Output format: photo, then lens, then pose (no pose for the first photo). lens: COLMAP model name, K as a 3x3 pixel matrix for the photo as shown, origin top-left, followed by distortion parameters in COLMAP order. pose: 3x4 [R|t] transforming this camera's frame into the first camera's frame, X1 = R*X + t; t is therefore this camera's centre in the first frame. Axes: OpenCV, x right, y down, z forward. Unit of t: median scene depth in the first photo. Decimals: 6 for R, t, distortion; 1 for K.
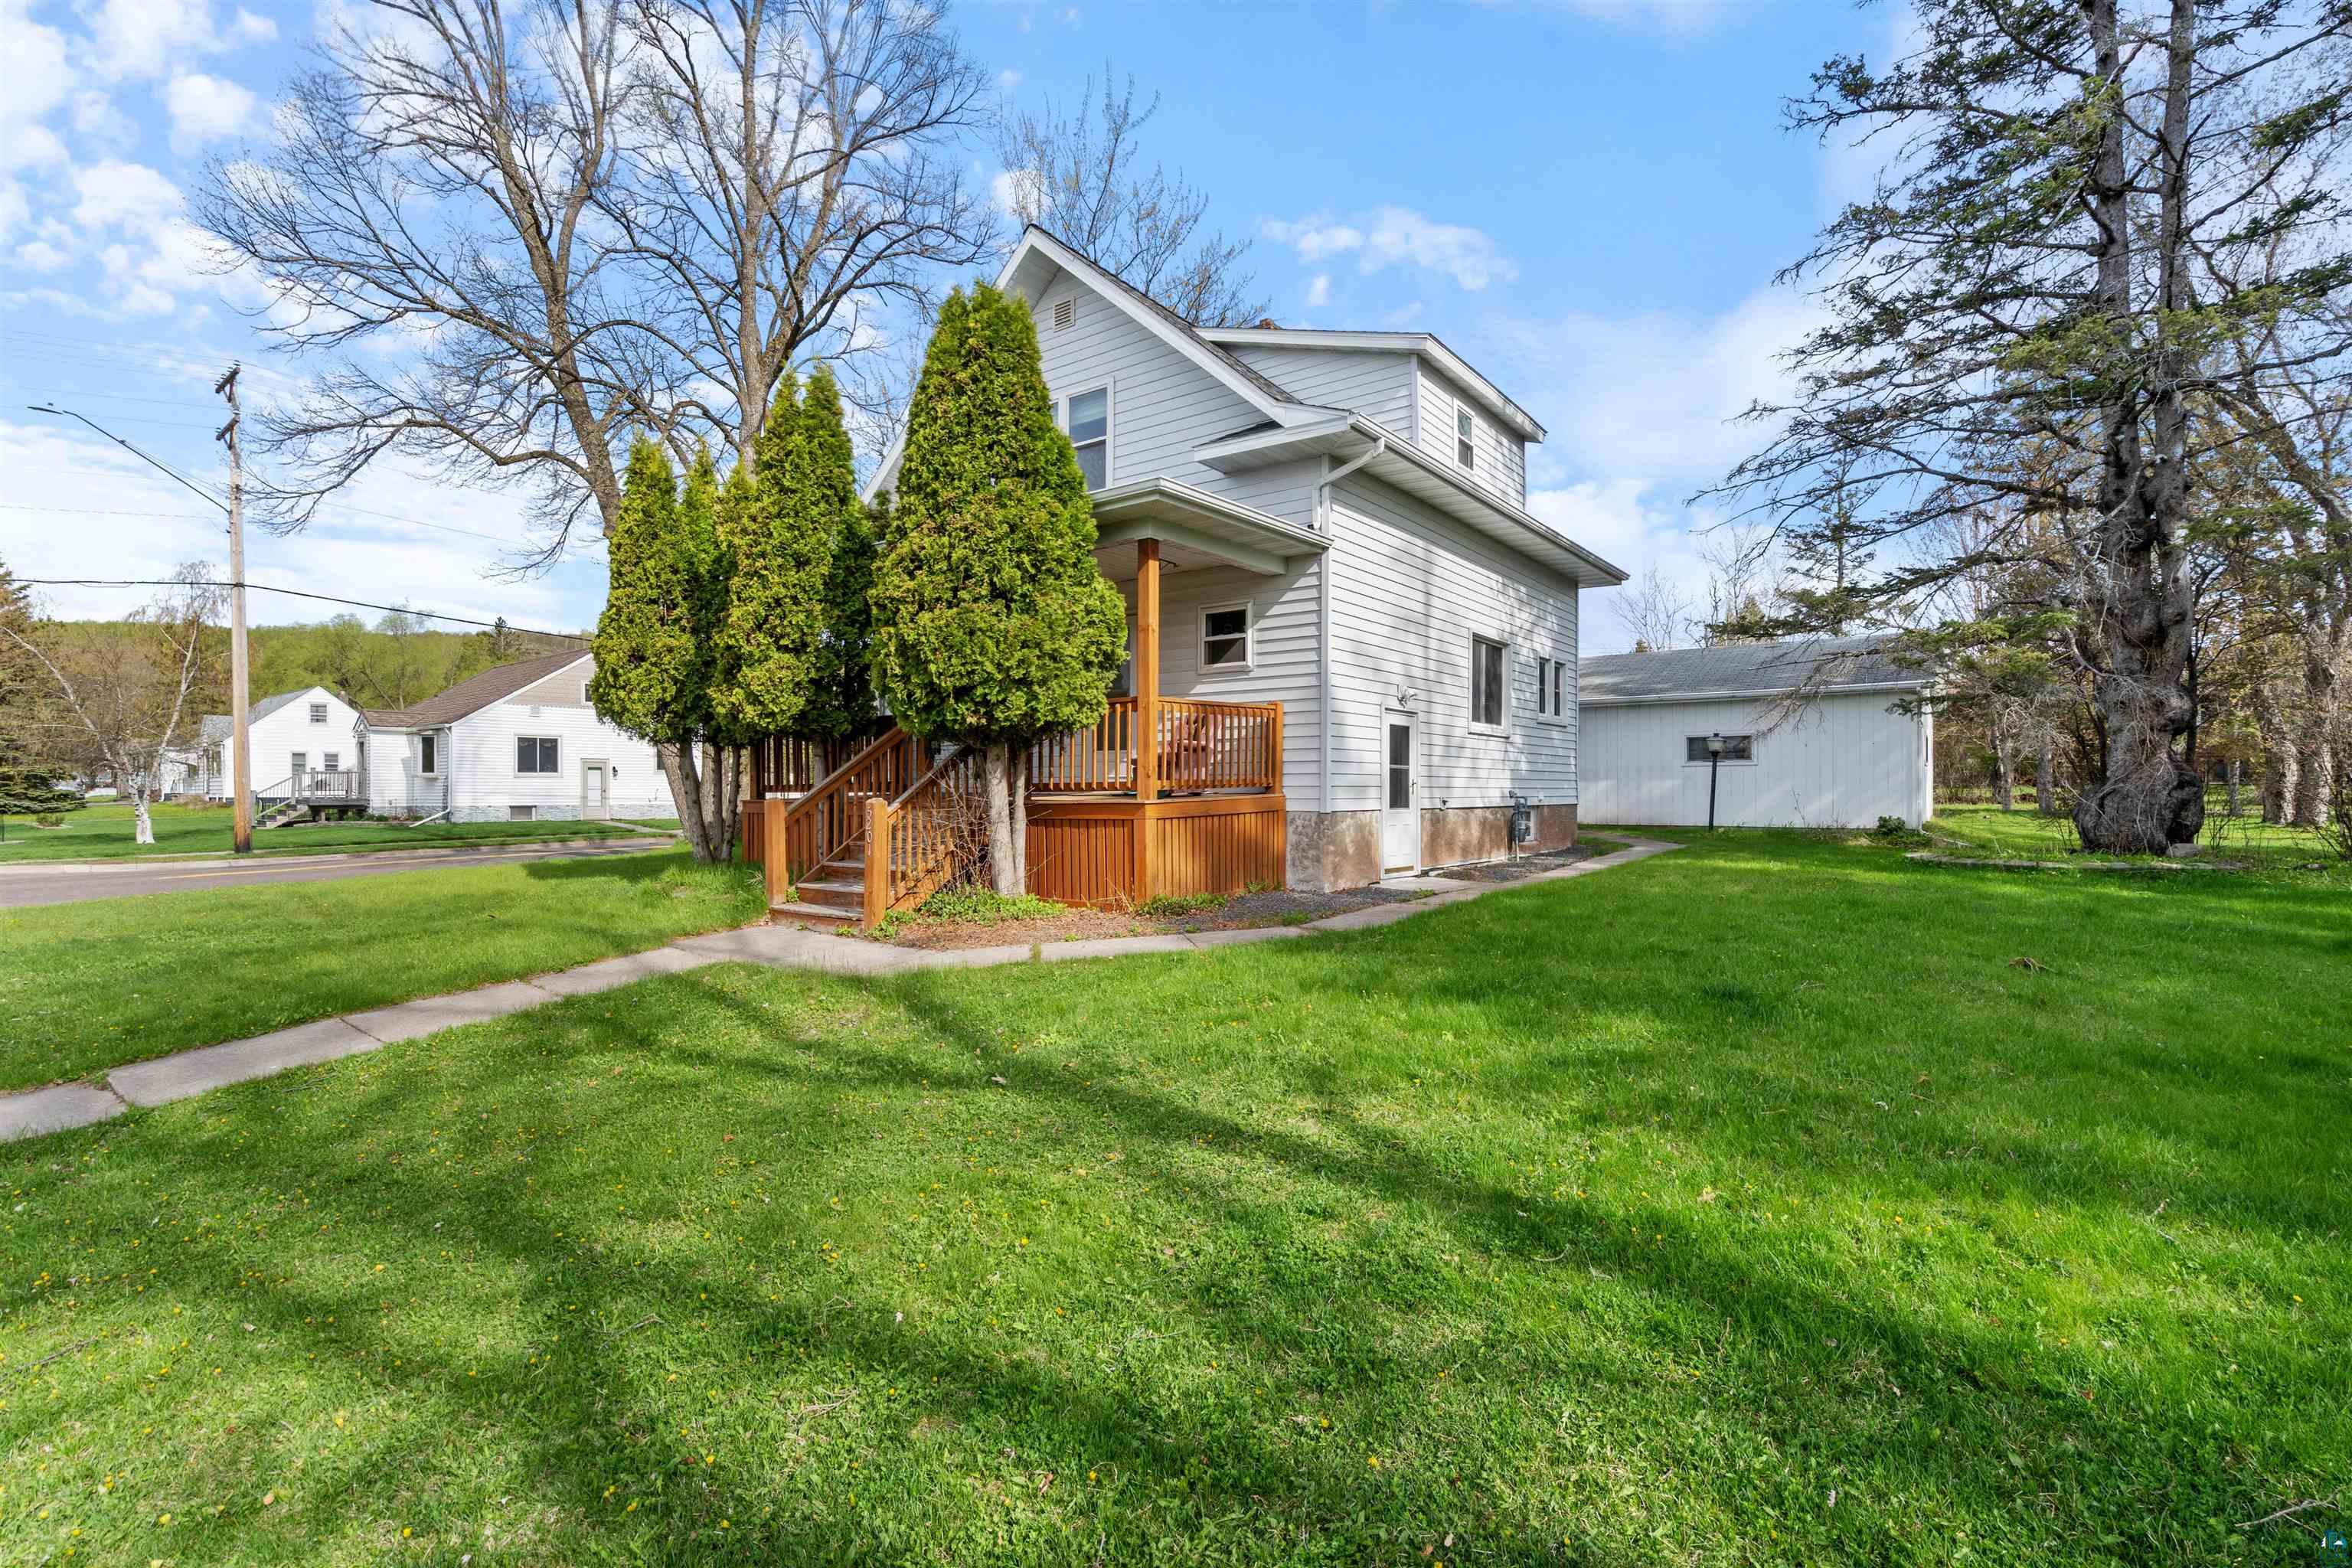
lens RADIAL K [[1082.7, 0, 1170.9], [0, 1082.7, 786.9], [0, 0, 1]] dist [0.001064, 0.000041]
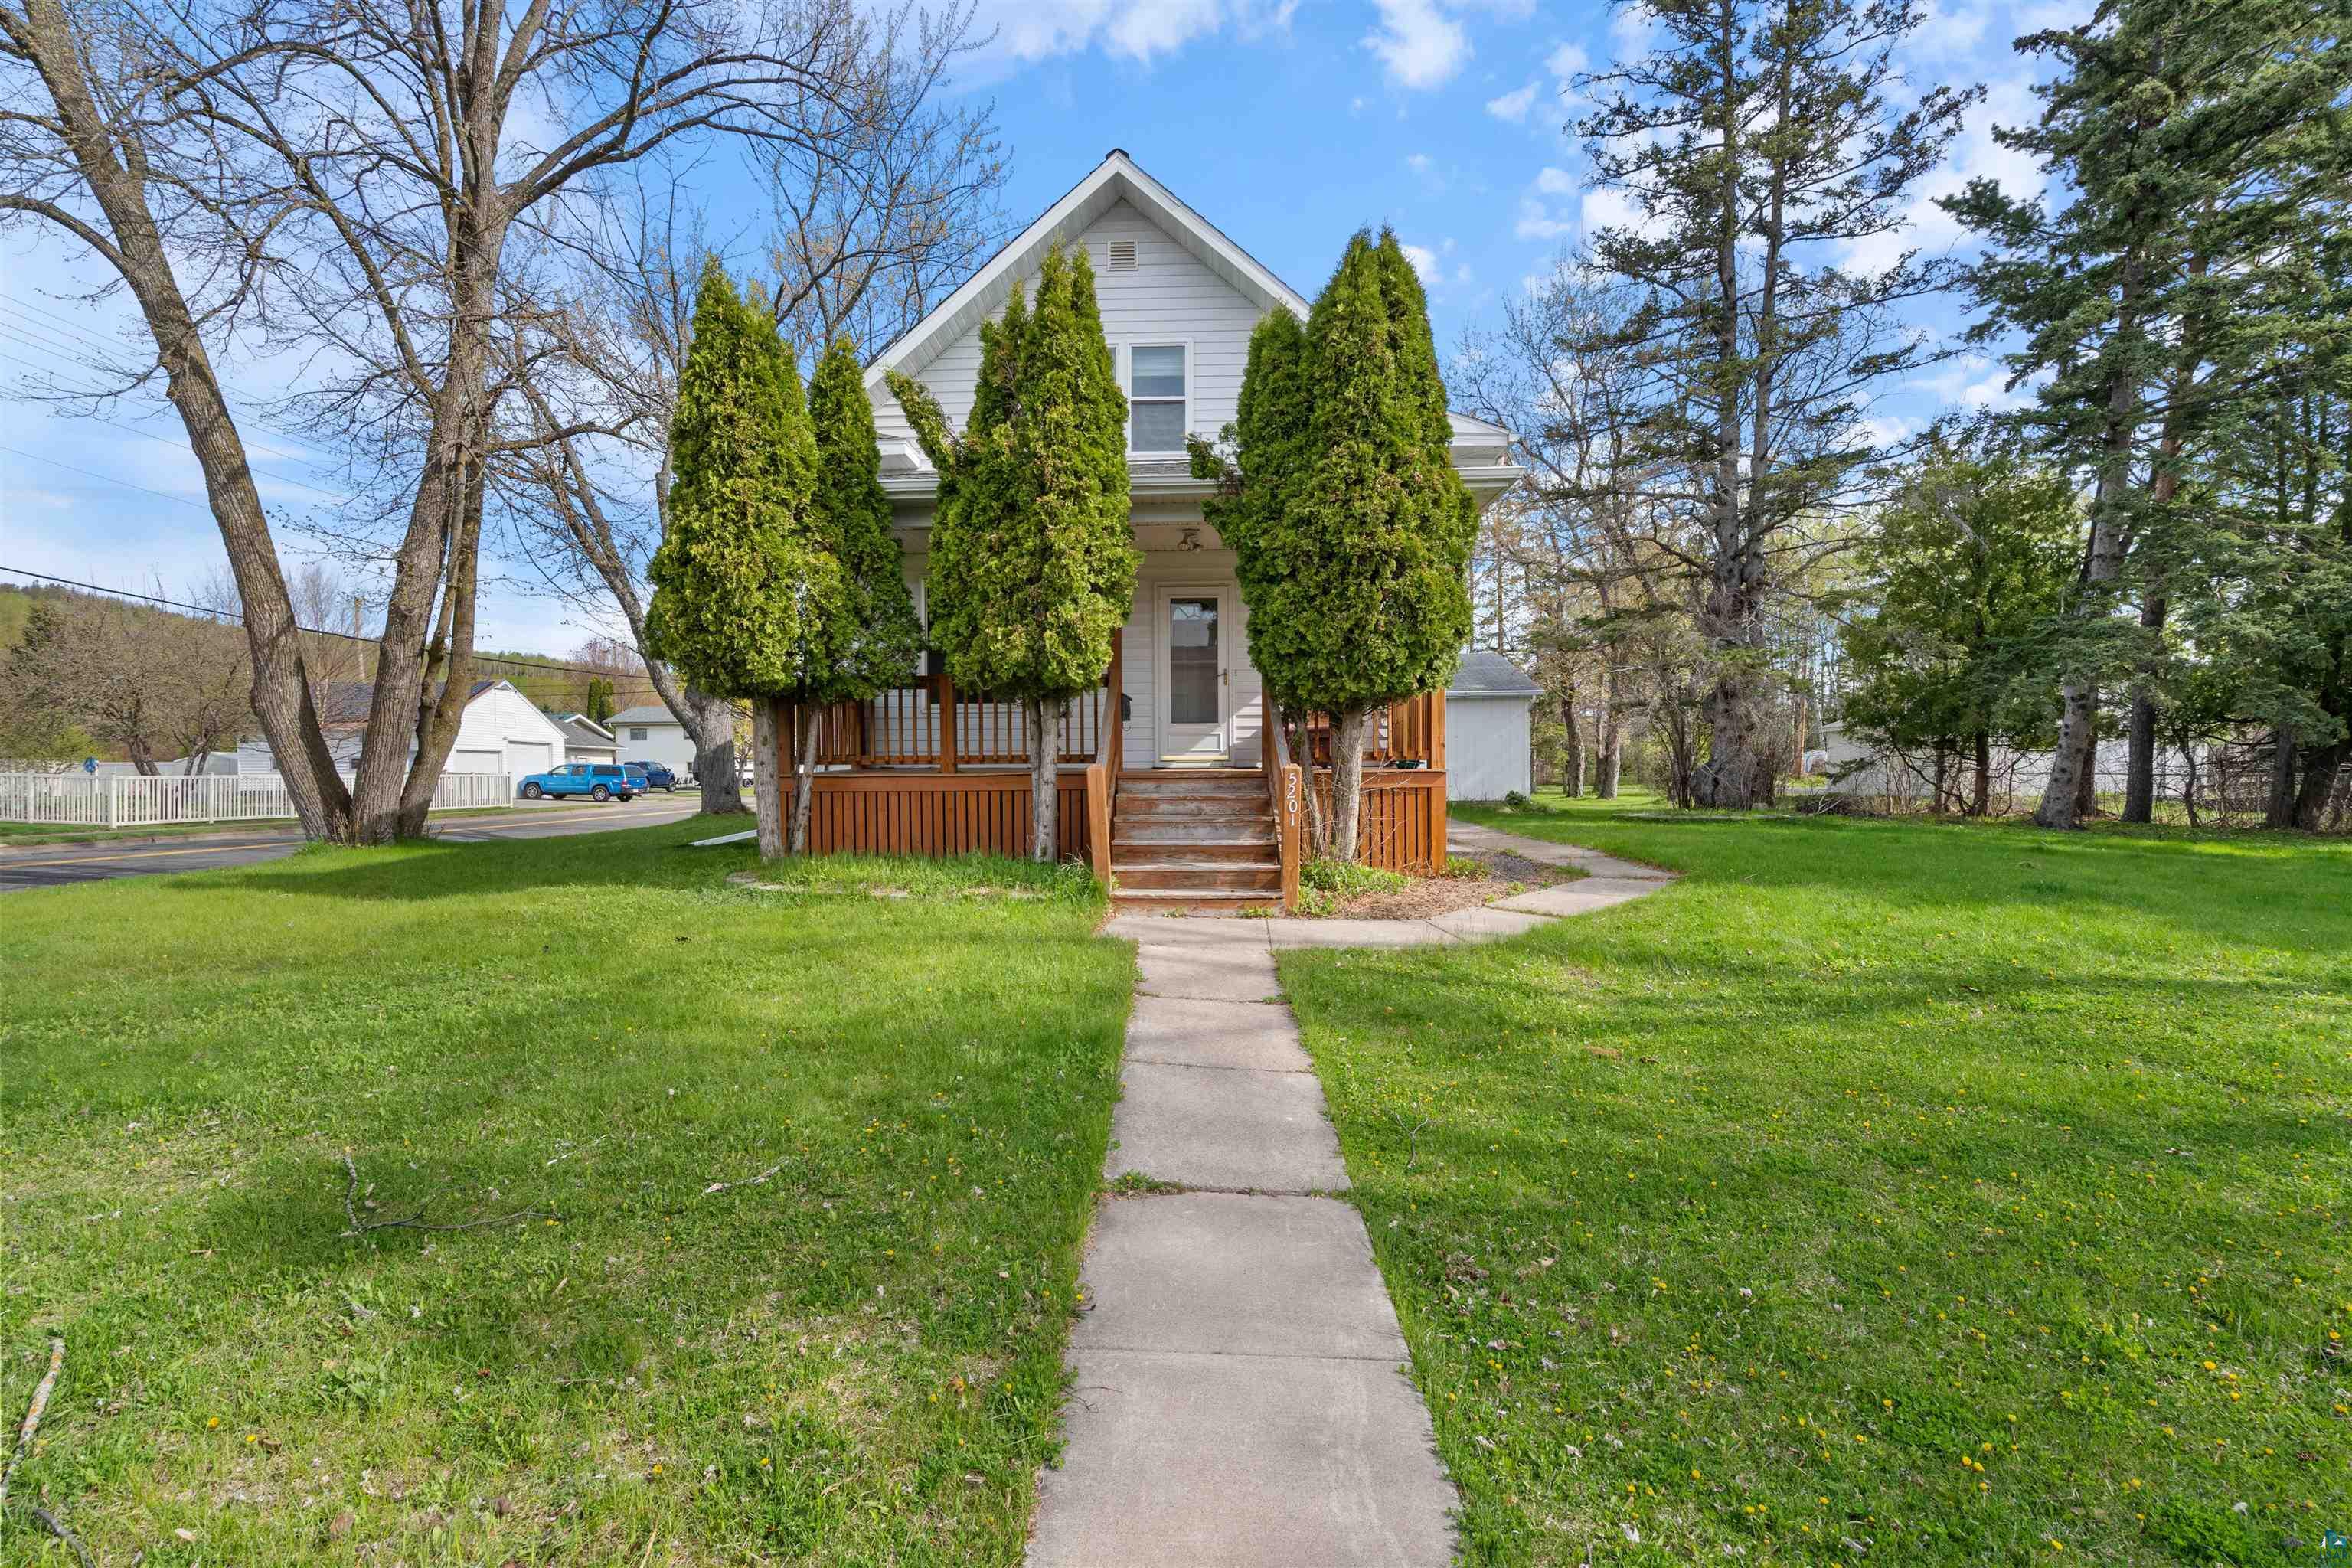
lens RADIAL K [[1082.7, 0, 1181.4], [0, 1082.7, 781.9], [0, 0, 1]] dist [0.001064, 0.000041]
pose [[0.810503, -0.004196, 0.585720, -0.624924], [0.001258, 0.999985, 0.005422, 0.014024], [-0.585734, -0.003658, 0.810495, 0.218516]]
